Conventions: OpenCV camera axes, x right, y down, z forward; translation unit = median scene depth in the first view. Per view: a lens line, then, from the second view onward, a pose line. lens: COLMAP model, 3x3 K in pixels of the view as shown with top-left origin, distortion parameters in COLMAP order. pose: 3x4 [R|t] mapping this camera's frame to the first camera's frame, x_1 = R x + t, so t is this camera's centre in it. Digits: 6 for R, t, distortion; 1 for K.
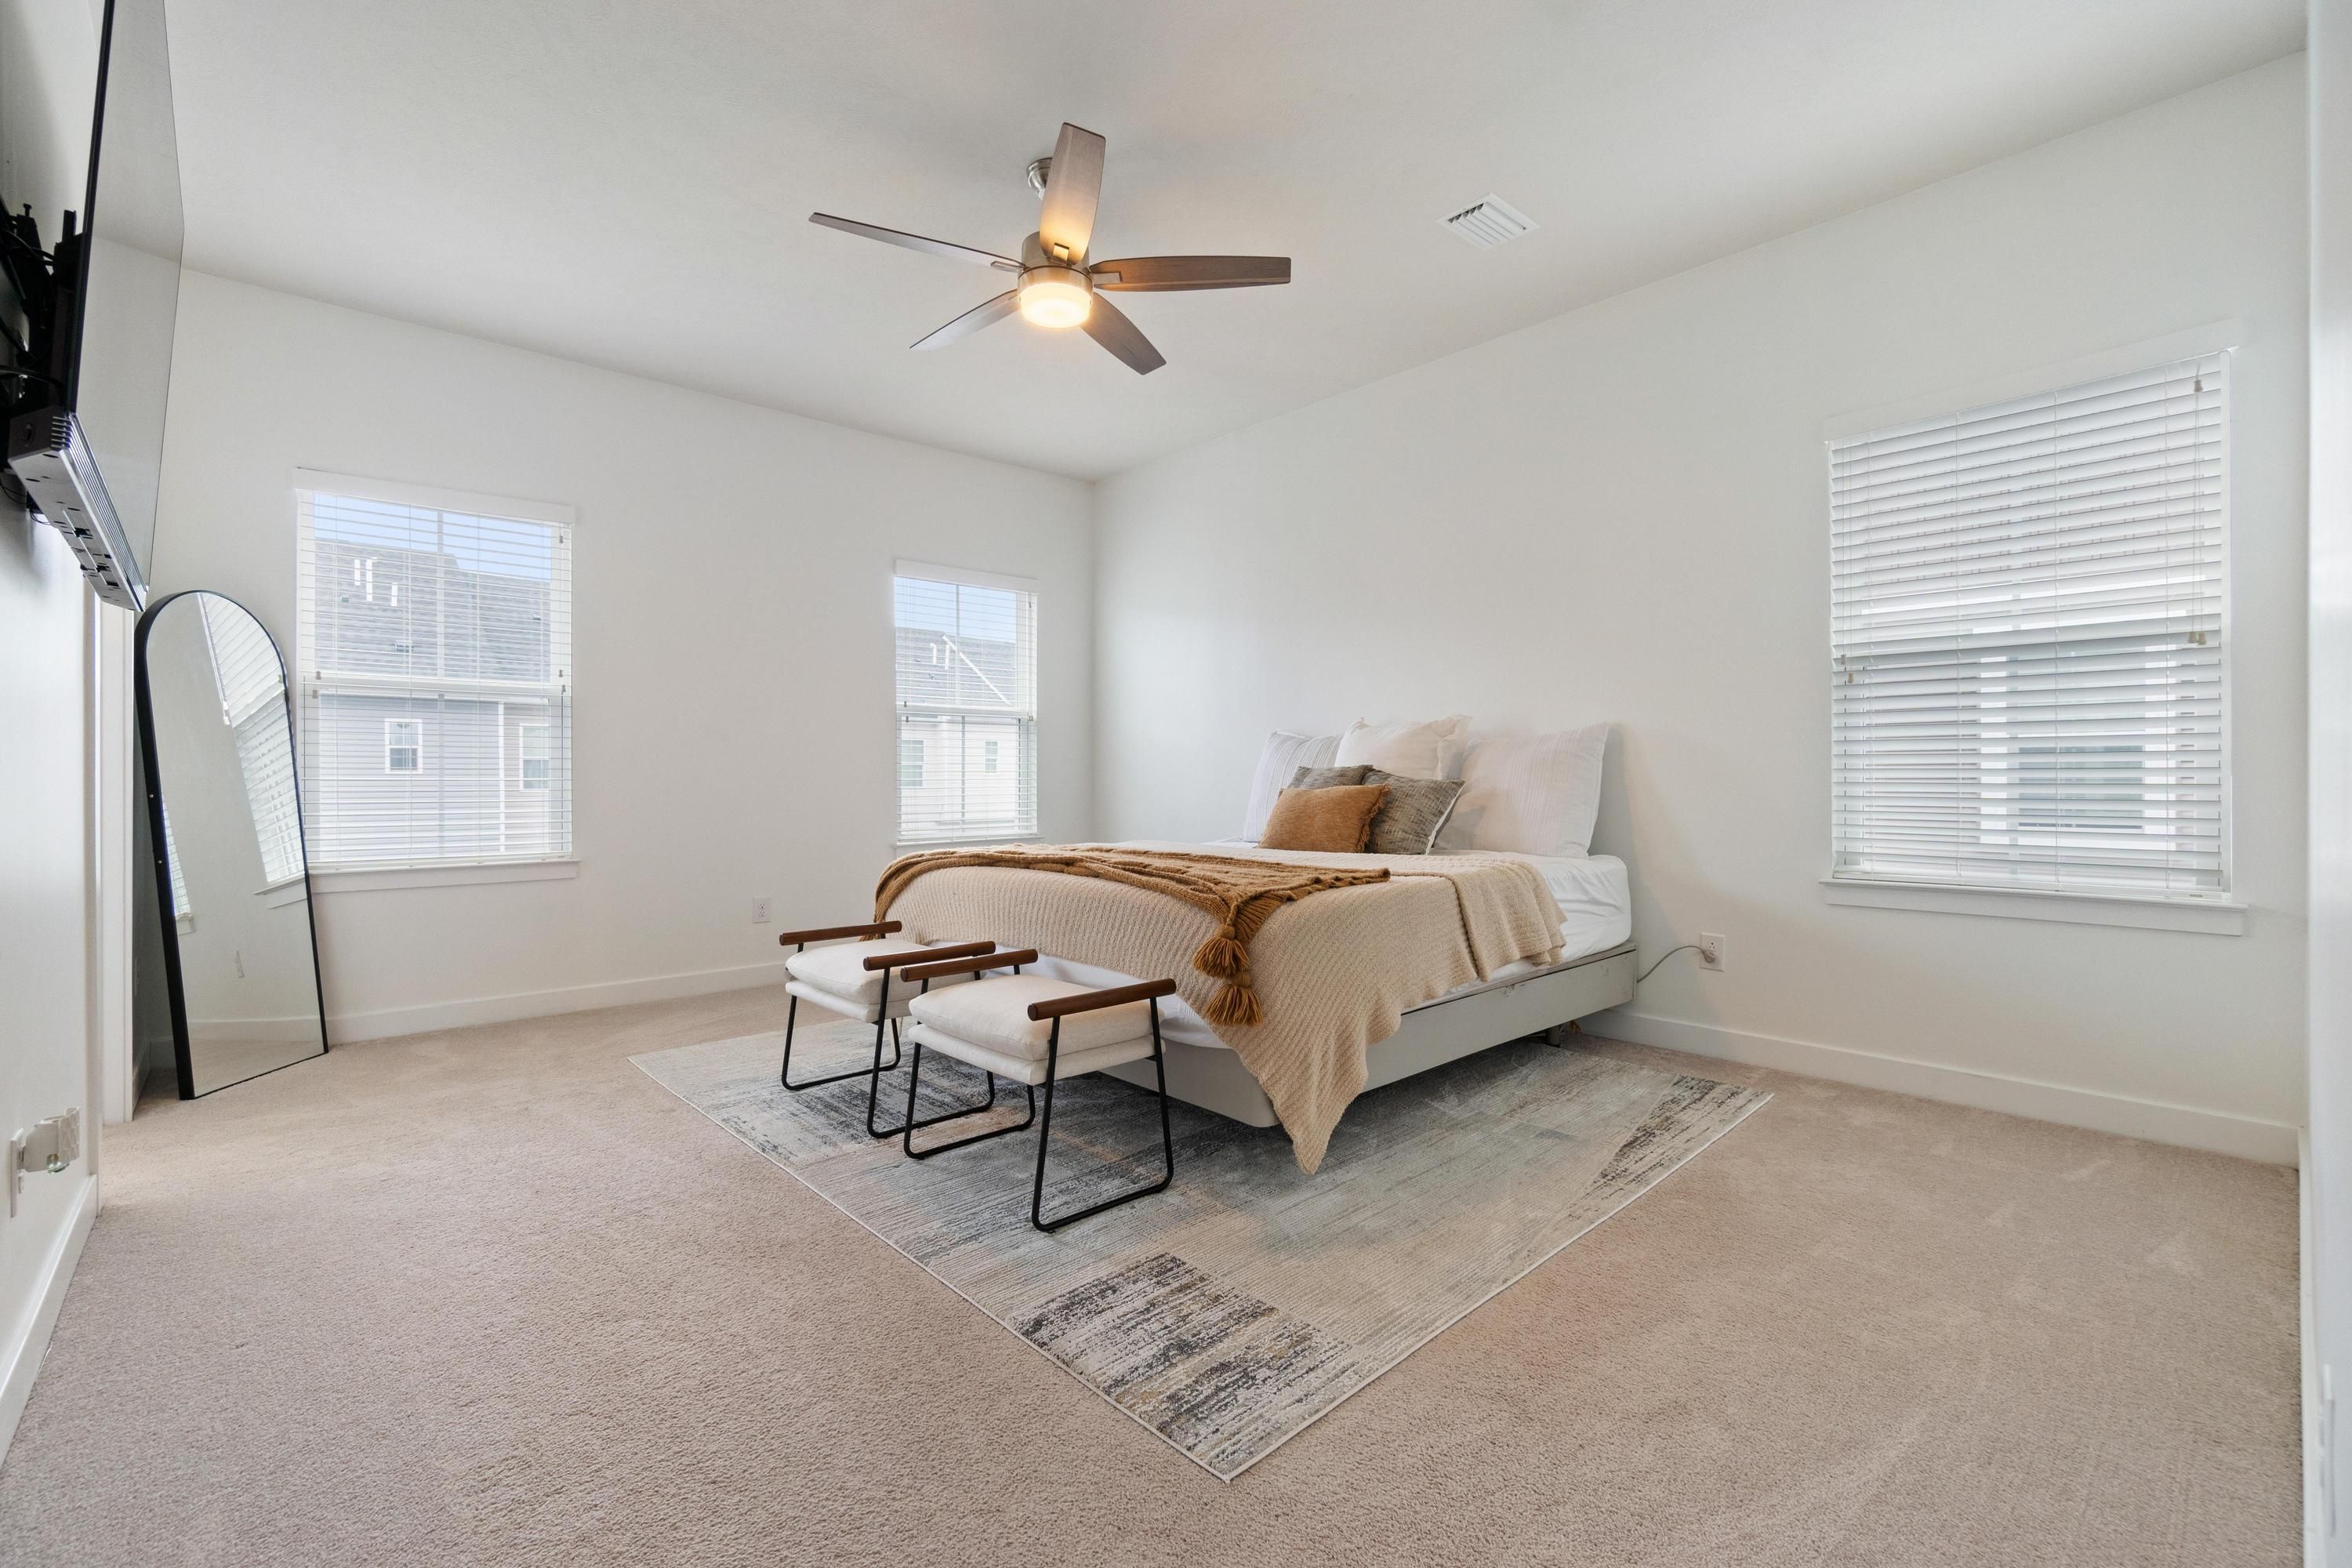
lens RADIAL K [[1013.0, 0, 1168.8], [0, 1013.0, 772.0], [0, 0, 1]] dist [-0.004118, -0.000212]
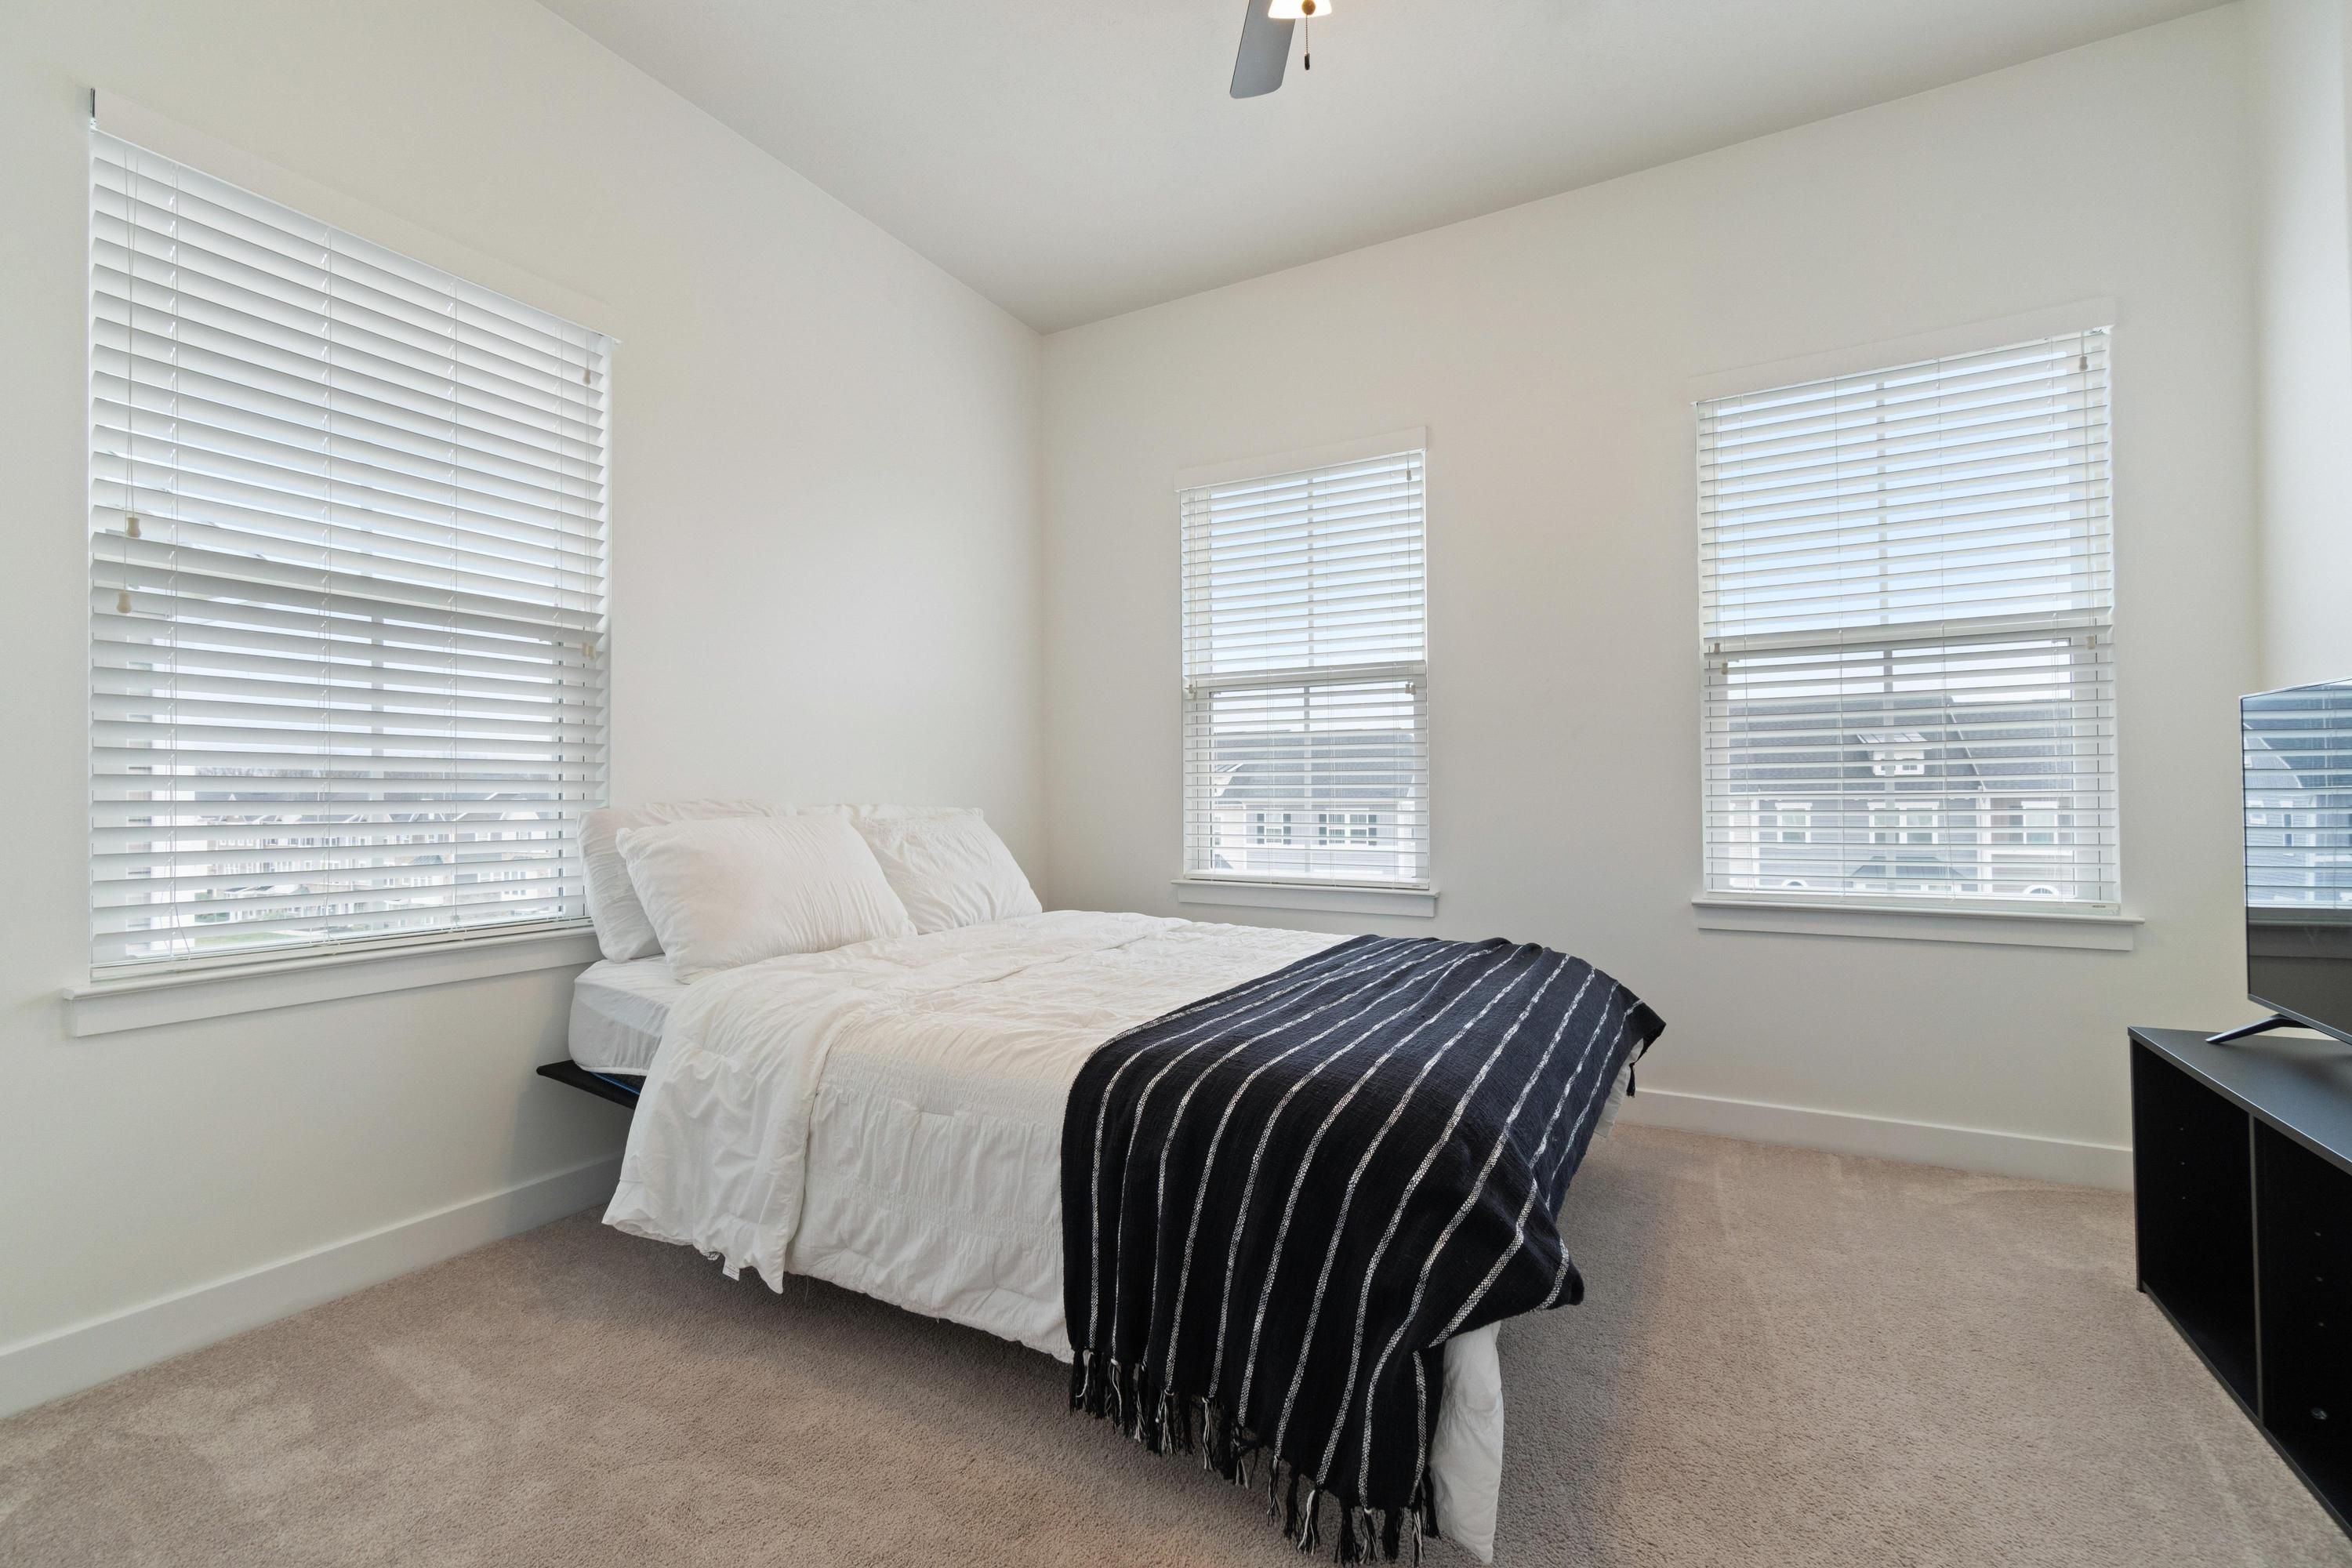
lens RADIAL K [[1013.0, 0, 1171.5], [0, 1013.0, 768.5], [0, 0, 1]] dist [-0.004118, -0.000212]
pose [[0.947460, -0.003682, 0.319853, -0.064506], [0.009070, 0.999841, -0.015357, -0.002840], [-0.319746, 0.017451, 0.947343, 0.347400]]
